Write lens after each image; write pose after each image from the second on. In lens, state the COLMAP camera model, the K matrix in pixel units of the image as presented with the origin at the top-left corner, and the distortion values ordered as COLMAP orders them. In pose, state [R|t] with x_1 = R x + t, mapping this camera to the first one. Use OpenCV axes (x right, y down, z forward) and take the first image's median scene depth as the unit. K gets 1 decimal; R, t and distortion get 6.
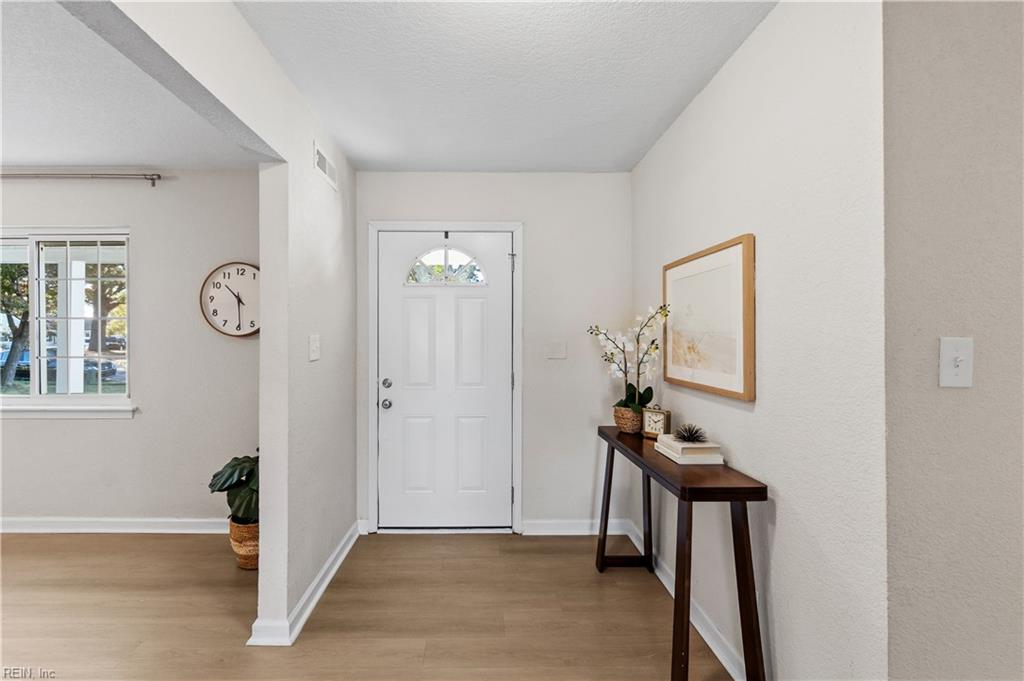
lens RADIAL K [[453.4, 0, 486.6], [0, 453.4, 342.2], [0, 0, 1]] dist [0.000779, 0.000452]
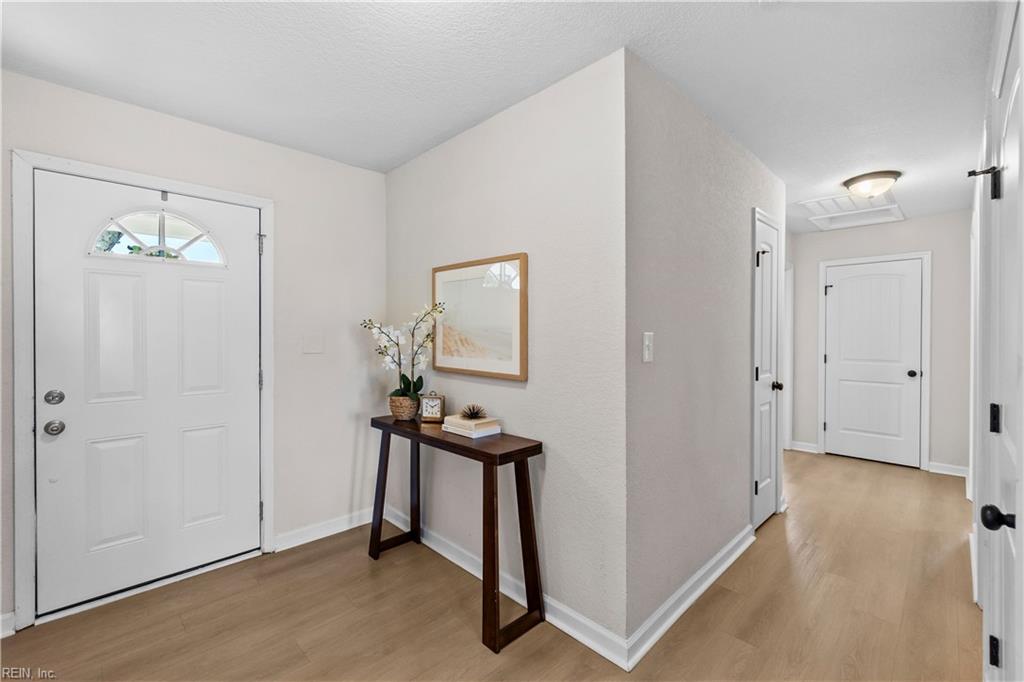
lens RADIAL K [[436.9, 0, 509.2], [0, 436.9, 337.9], [0, 0, 1]] dist [-0.001672, -0.000051]
pose [[0.722787, -0.005490, 0.691049, -0.219887], [0.000672, 0.999974, 0.007241, -0.002228], [-0.691071, -0.004769, 0.722772, 0.080875]]
